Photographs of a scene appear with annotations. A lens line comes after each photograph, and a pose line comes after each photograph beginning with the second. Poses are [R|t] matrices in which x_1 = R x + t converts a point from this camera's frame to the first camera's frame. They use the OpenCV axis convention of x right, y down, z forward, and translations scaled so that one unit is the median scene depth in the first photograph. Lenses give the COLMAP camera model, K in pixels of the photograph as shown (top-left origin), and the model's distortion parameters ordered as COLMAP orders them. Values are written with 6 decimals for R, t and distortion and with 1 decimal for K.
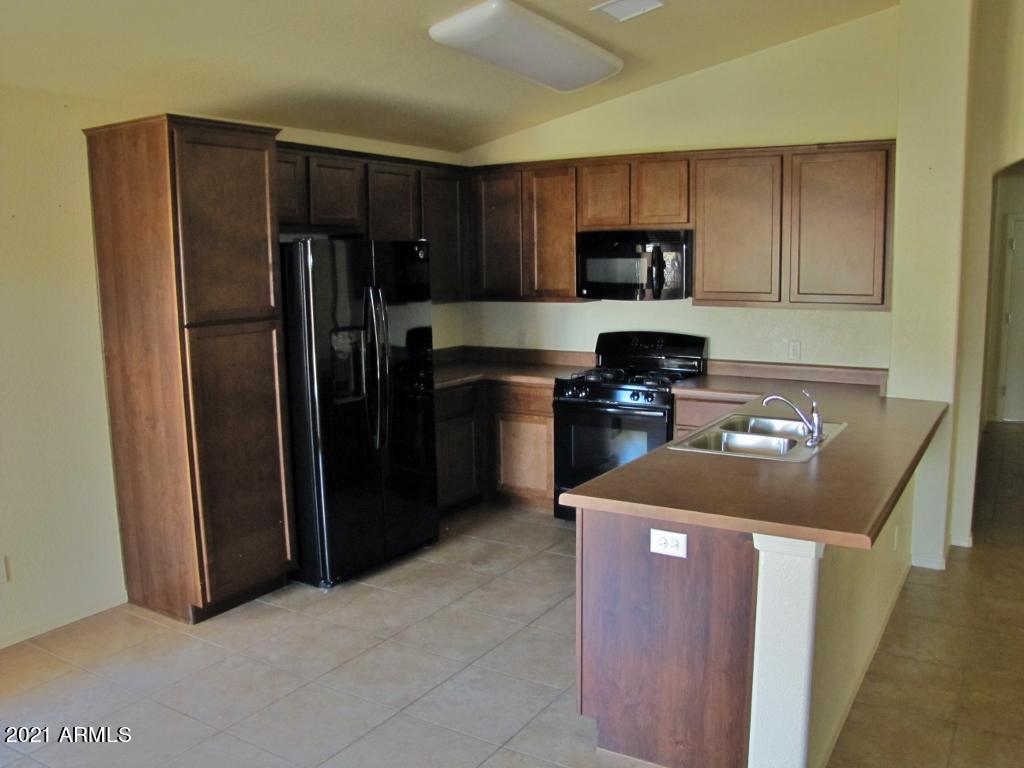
lens RADIAL K [[855.1, 0, 512.0], [0, 855.1, 384.0], [0, 0, 1]] dist [-0.180073, 0.119202]
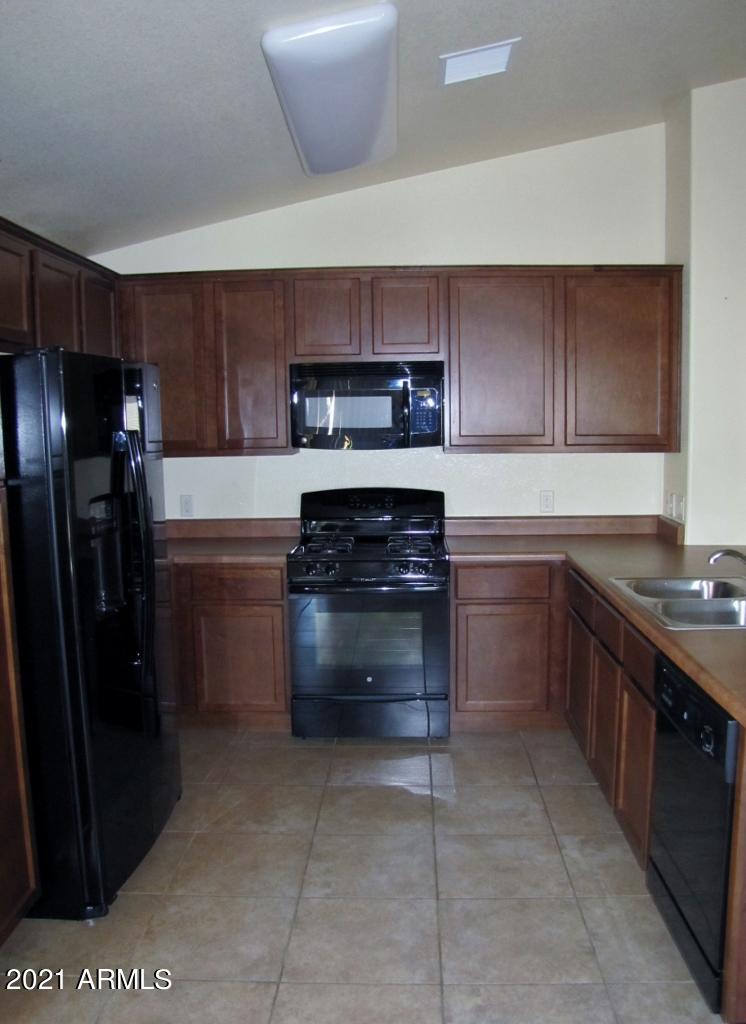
lens RADIAL K [[894.6, 0, 372.7], [0, 894.6, 527.8], [0, 0, 1]] dist [-0.107507, 0.006354]
pose [[0.868146, -0.062841, 0.492314, -0.282975], [0.074733, 0.997193, -0.004499, -0.021475], [-0.490649, 0.040698, 0.870406, 0.274819]]
